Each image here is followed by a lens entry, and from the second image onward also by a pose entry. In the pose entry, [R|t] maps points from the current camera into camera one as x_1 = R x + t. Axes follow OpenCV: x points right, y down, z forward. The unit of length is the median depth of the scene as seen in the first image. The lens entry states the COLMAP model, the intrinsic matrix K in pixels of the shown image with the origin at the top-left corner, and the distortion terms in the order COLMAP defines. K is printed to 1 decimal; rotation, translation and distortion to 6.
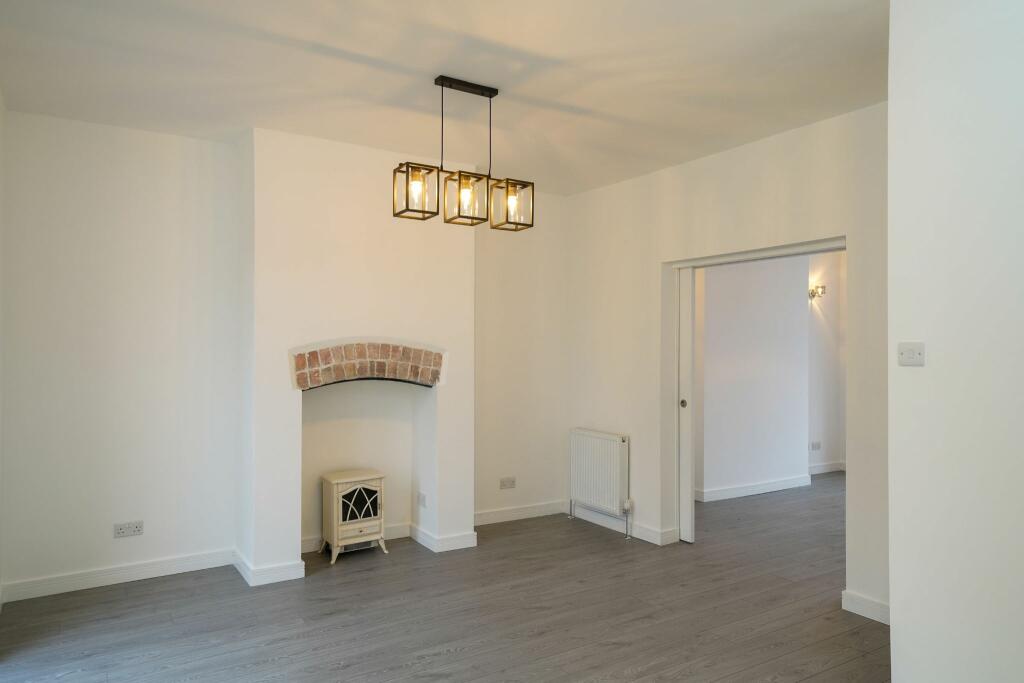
lens RADIAL K [[673.5, 0, 512.0], [0, 673.5, 341.5], [0, 0, 1]] dist [0.052916, 0.000721]
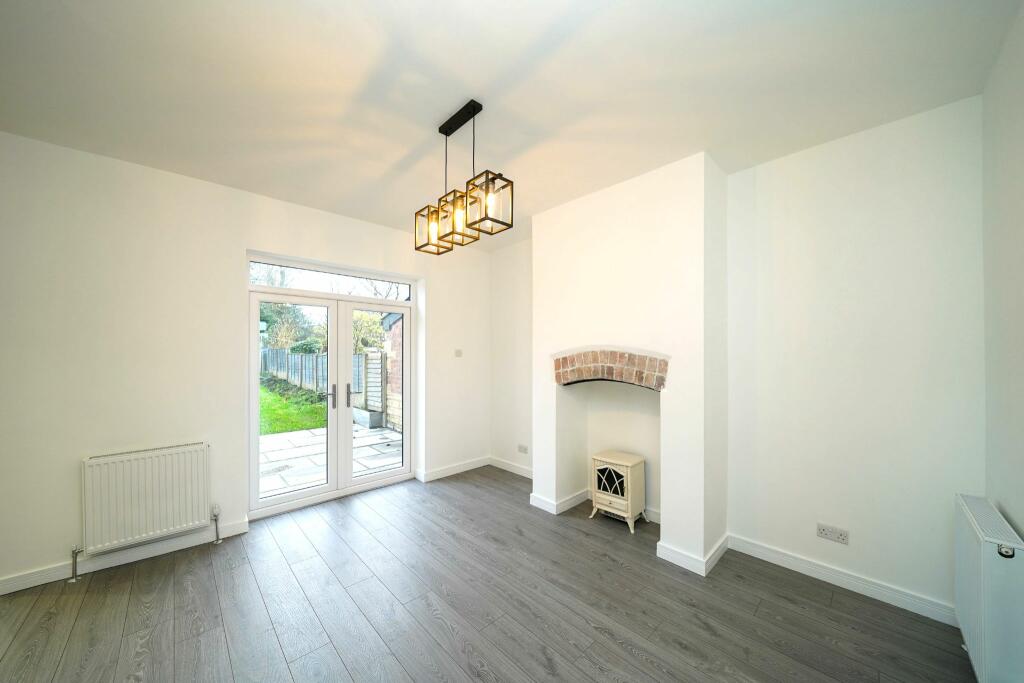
lens RADIAL K [[356.2, 0, 524.6], [0, 356.2, 351.7], [0, 0, 1]] dist [-0.000459, 0.000042]
pose [[0.214116, -0.010885, -0.976748, 0.387376], [0.009510, 0.999914, -0.009059, 0.008809], [0.976762, -0.007349, 0.214201, 0.726381]]
